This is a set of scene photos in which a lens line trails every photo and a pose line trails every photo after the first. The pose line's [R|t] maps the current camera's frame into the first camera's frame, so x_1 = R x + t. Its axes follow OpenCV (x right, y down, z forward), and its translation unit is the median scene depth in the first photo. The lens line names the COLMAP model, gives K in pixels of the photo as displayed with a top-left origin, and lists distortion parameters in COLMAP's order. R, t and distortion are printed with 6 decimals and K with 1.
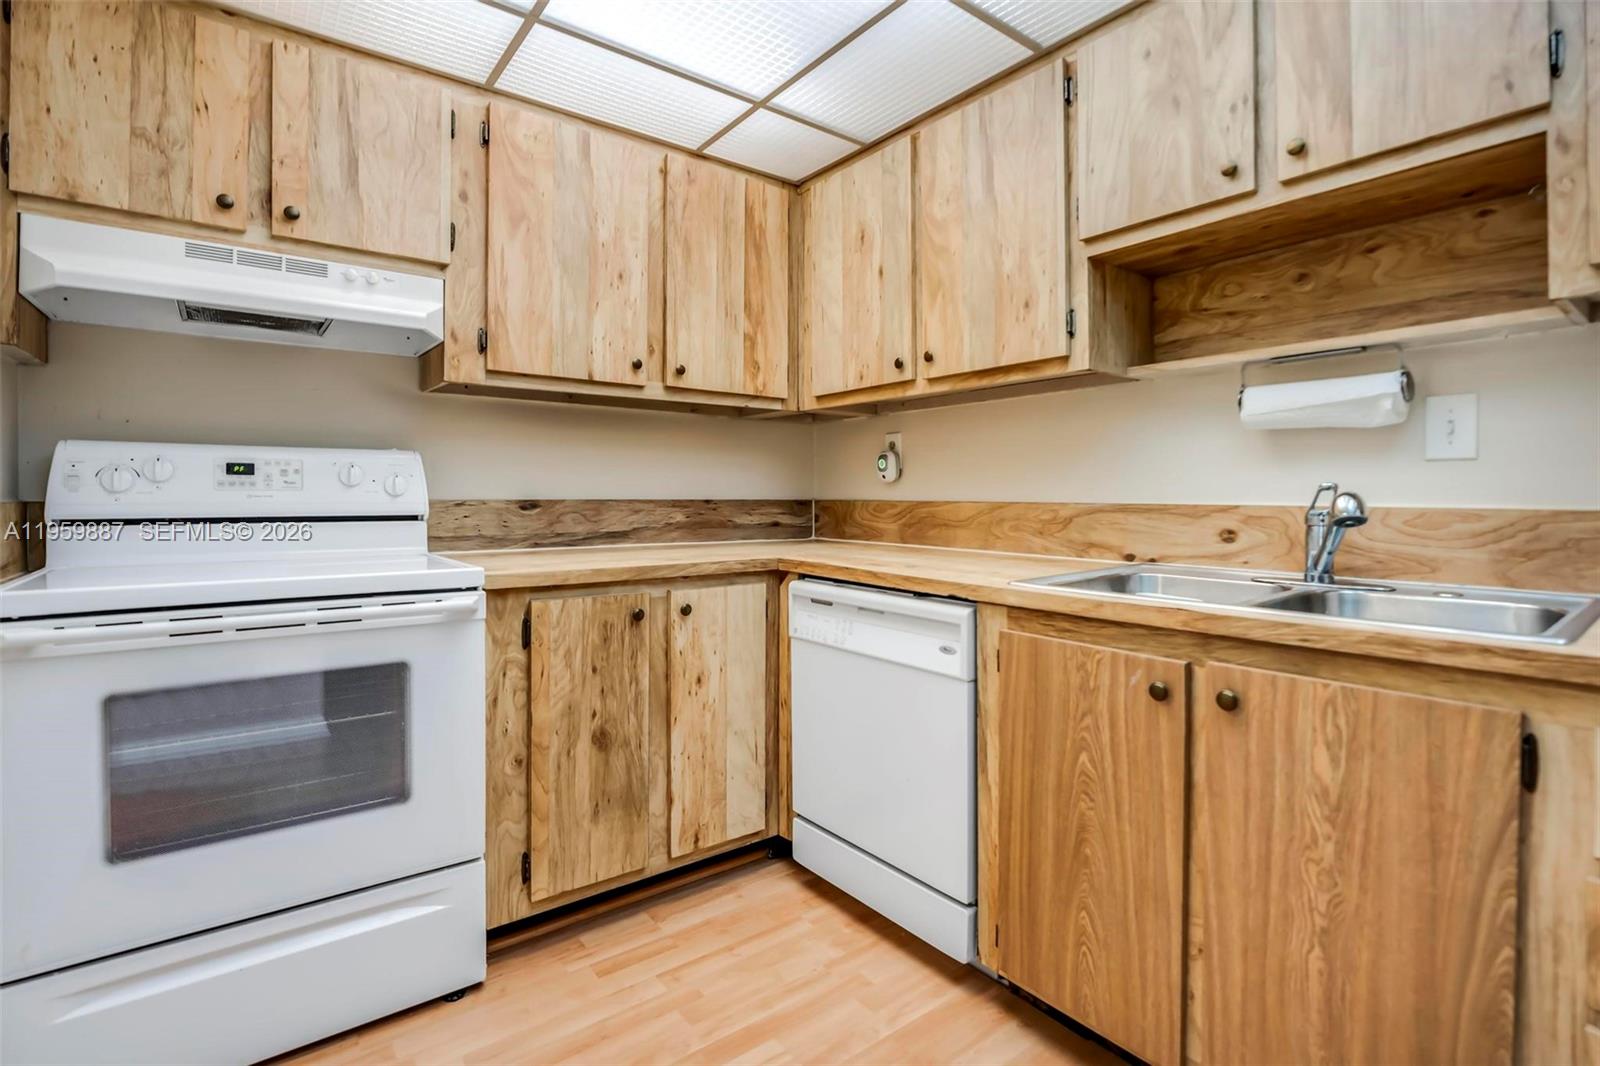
lens RADIAL K [[765.2, 0, 799.1], [0, 765.2, 506.6], [0, 0, 1]] dist [-0.008409, 0.000991]
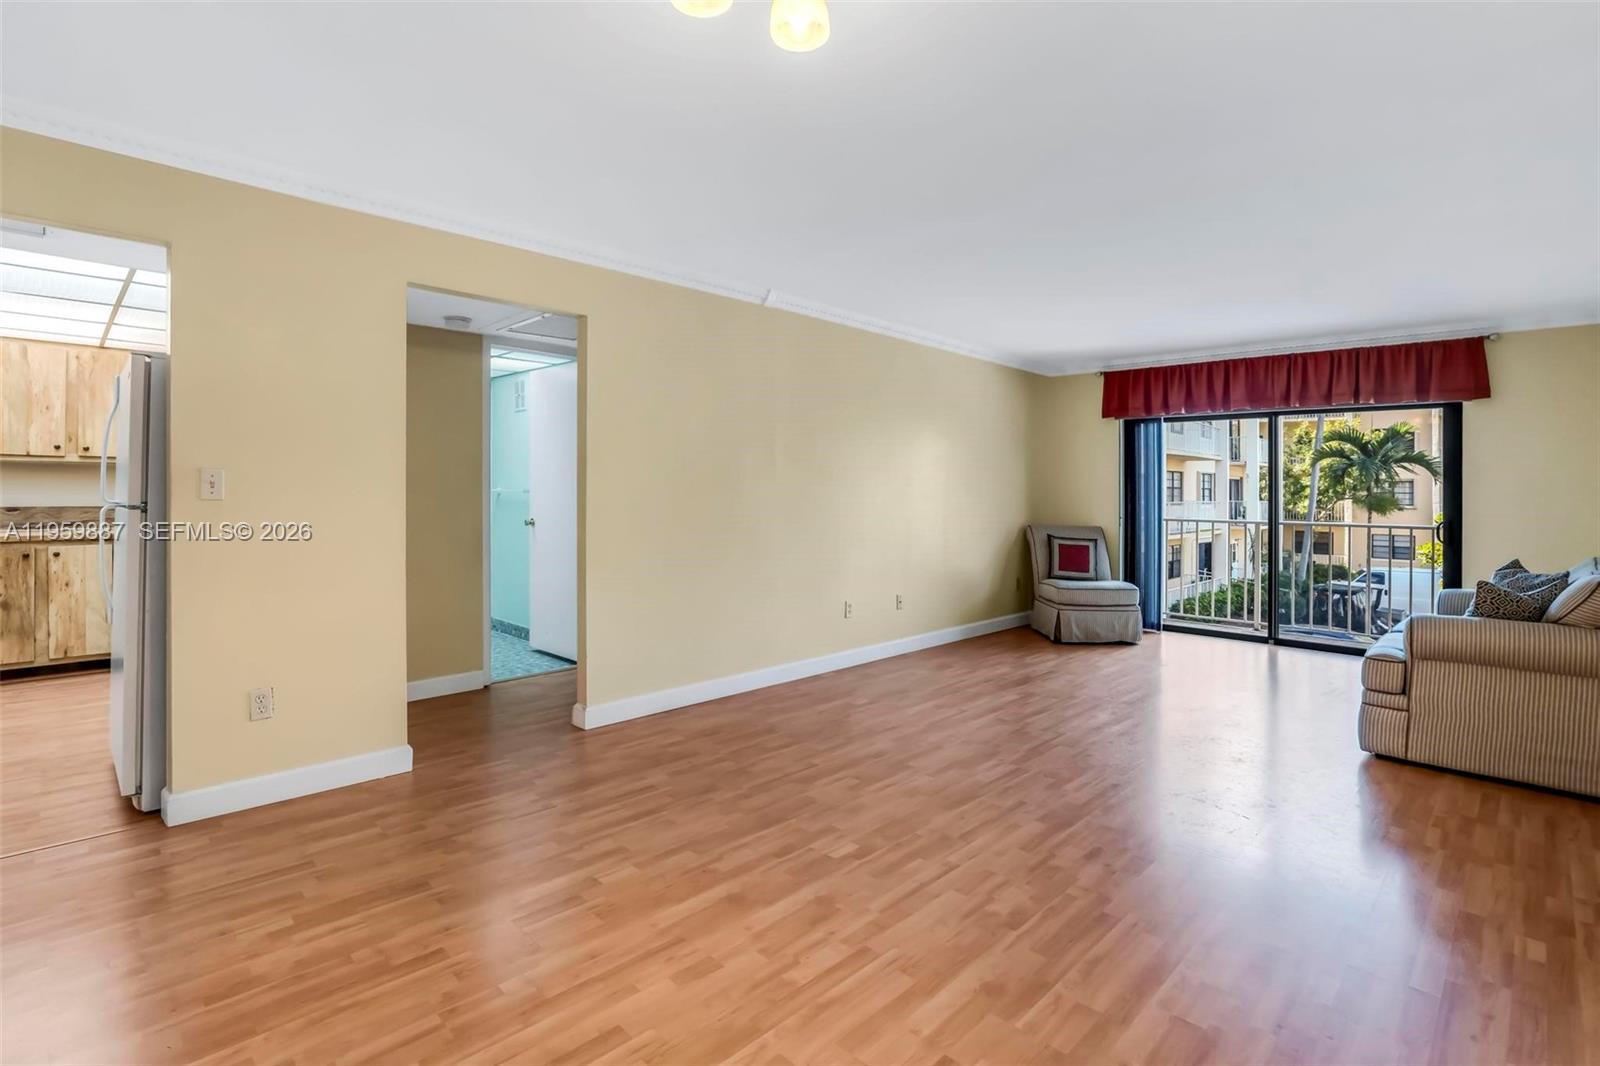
lens RADIAL K [[753.1, 0, 803.9], [0, 753.1, 502.4], [0, 0, 1]] dist [-0.011964, -0.000067]
pose [[0.989171, 0.006860, 0.146607, 1.966913], [-0.006667, 0.999976, -0.001808, -0.041874], [-0.146616, 0.000811, 0.989193, -1.774115]]
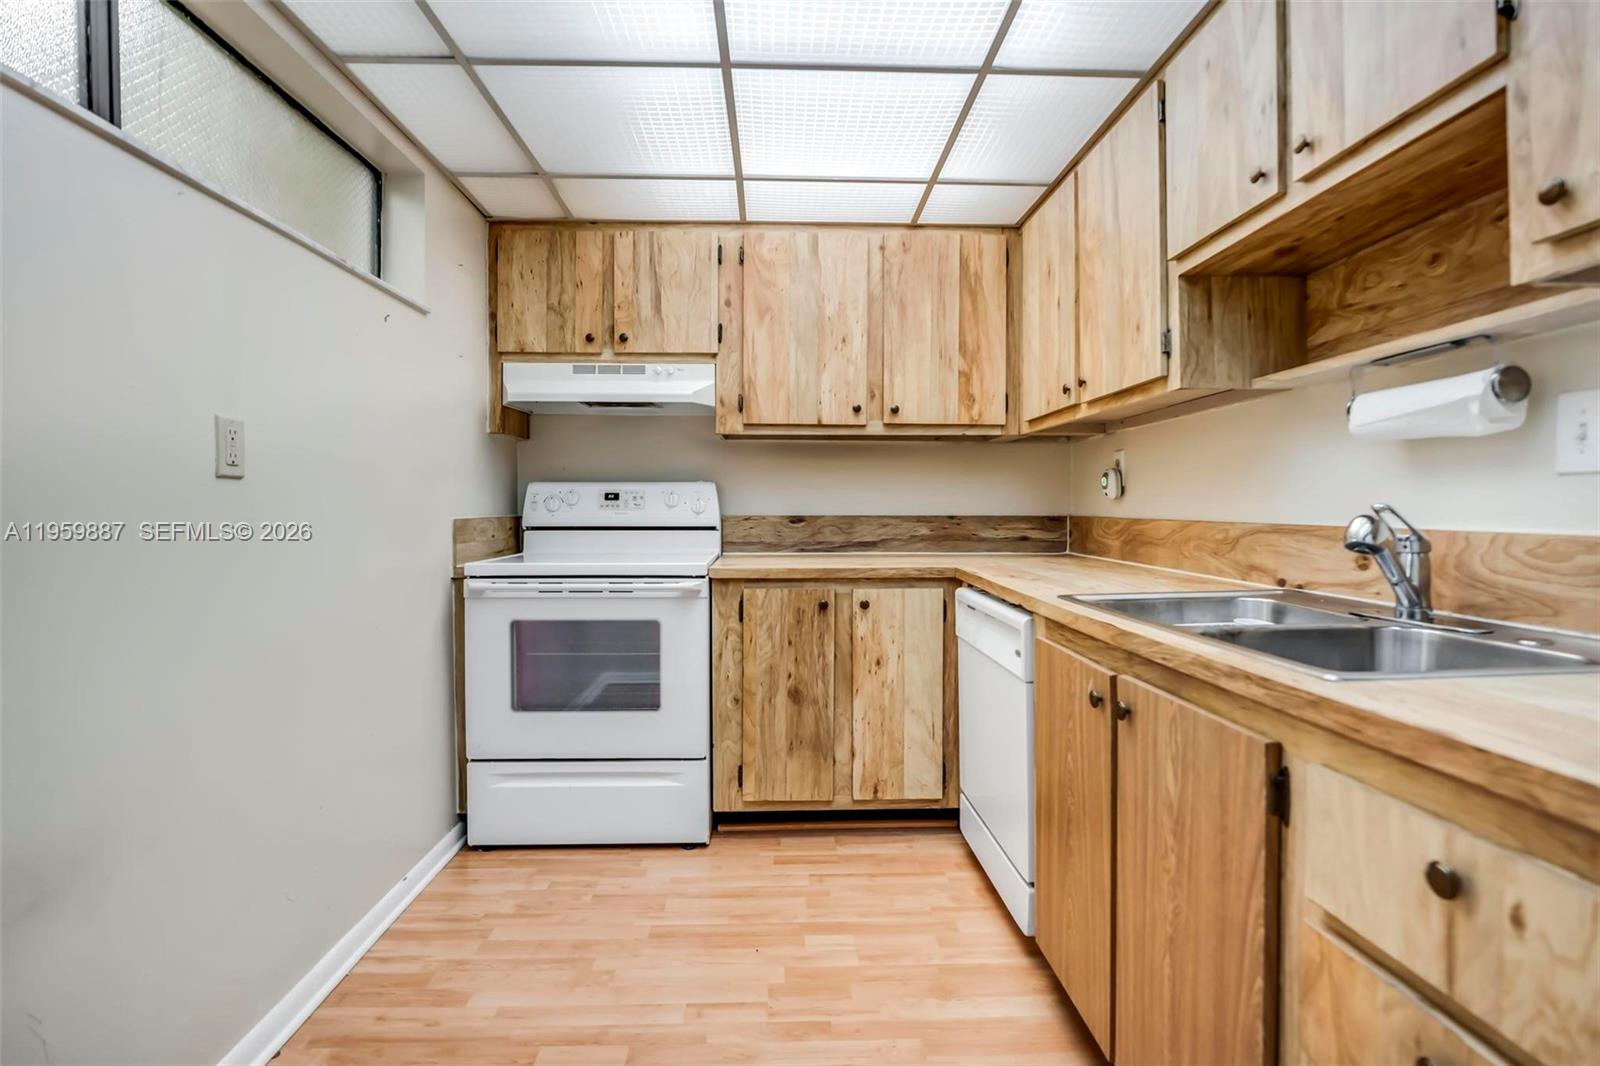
lens RADIAL K [[755.5, 0, 802.8], [0, 755.5, 521.9], [0, 0, 1]] dist [-0.002739, 0.000007]
pose [[0.817700, 0.009298, -0.575570, 0.521037], [-0.006433, 0.999955, 0.007014, -0.009721], [0.575609, -0.002033, 0.817722, -0.078819]]
